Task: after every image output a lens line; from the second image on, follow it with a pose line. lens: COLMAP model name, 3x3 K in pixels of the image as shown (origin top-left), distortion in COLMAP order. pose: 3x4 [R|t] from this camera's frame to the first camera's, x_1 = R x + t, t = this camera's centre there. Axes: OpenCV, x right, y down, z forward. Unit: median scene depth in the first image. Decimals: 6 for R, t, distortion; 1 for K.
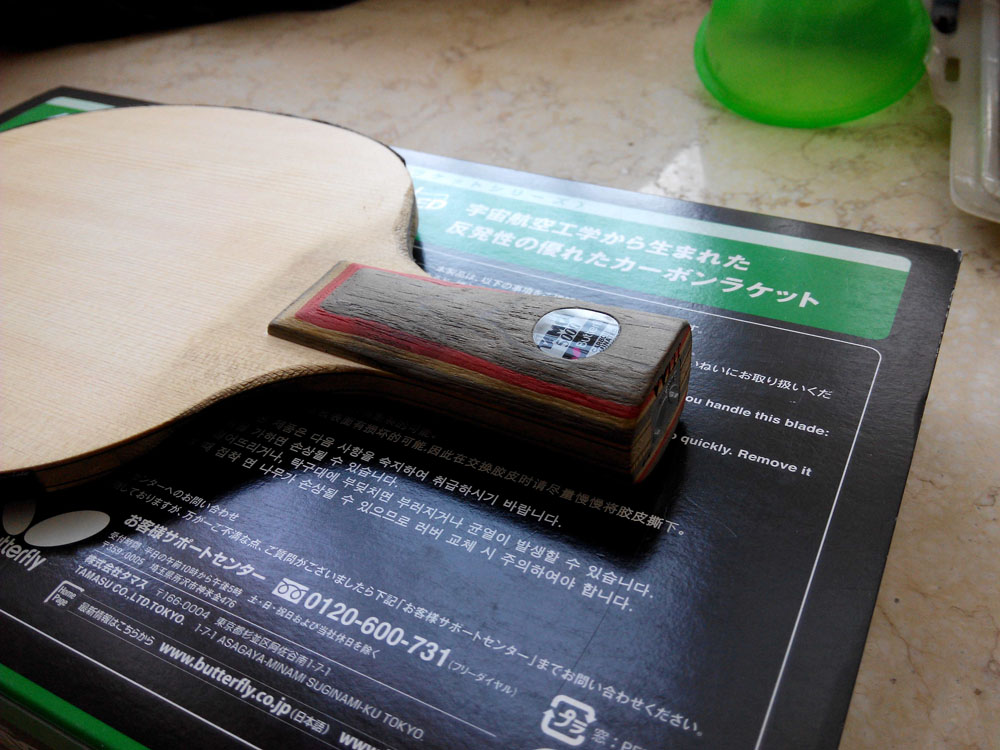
lens RADIAL K [[893.0, 0, 507.7], [0, 893.0, 375.0], [0, 0, 1]] dist [0.083302, -0.147668]
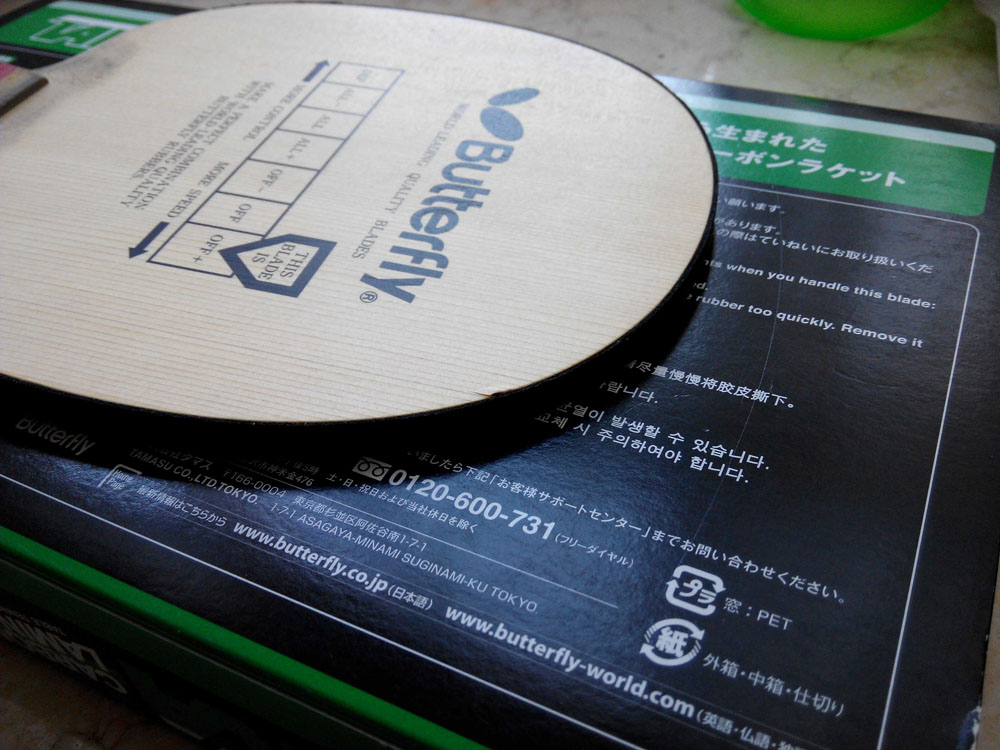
lens RADIAL K [[893.0, 0, 509.5], [0, 893.0, 374.8], [0, 0, 1]] dist [0.083302, -0.147668]
pose [[0.999594, -0.007216, 0.027554, -0.120617], [0.006280, 0.999405, 0.033901, 0.109317], [-0.027783, -0.033715, 0.999045, 0.080370]]
